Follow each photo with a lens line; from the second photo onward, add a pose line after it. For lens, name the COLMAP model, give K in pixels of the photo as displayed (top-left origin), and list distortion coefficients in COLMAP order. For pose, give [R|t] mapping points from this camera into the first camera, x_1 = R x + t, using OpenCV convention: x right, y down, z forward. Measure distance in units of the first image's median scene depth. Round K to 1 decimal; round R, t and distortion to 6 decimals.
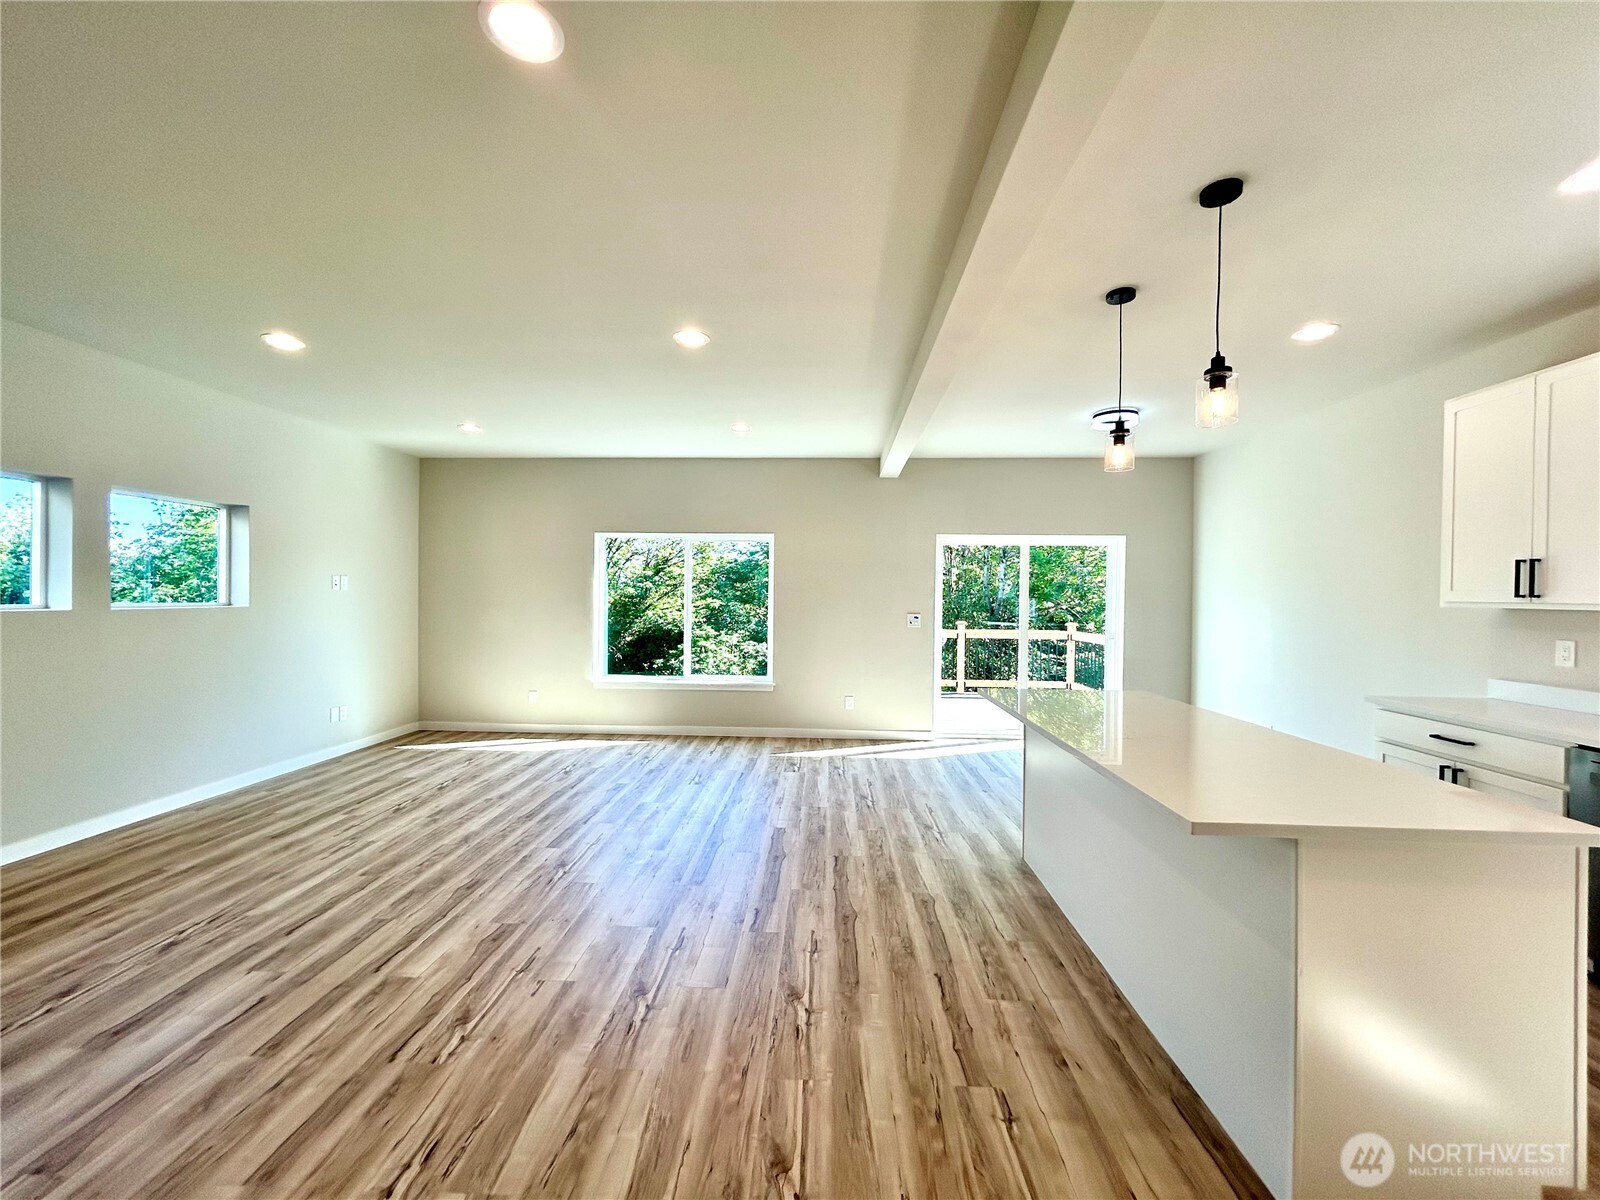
lens RADIAL K [[642.6, 0, 800.0], [0, 642.6, 600.0], [0, 0, 1]] dist [0.000129, 0.000174]
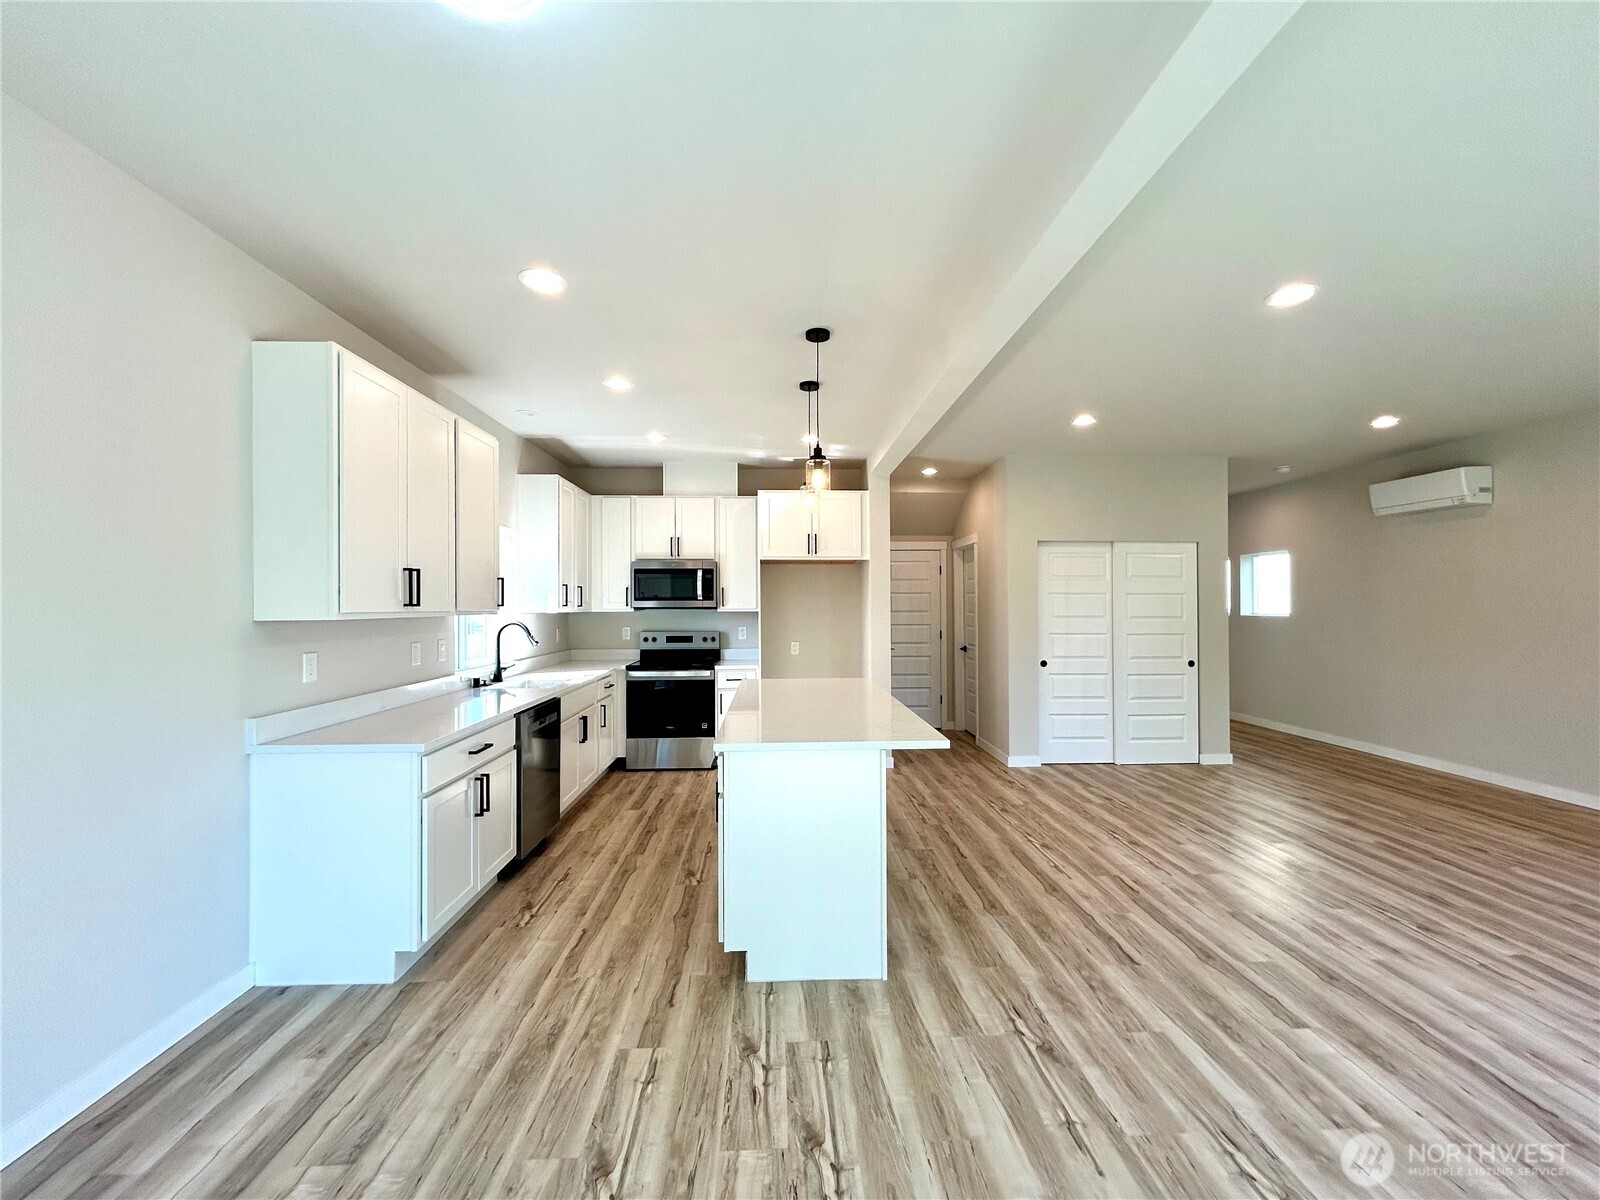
lens RADIAL K [[642.6, 0, 800.0], [0, 642.6, 600.0], [0, 0, 1]] dist [0.000129, 0.000174]
pose [[-0.996138, -0.006558, -0.087554, 0.620513], [-0.006344, 0.999976, -0.002720, -0.015123], [0.087570, -0.002154, -0.996156, 2.084529]]
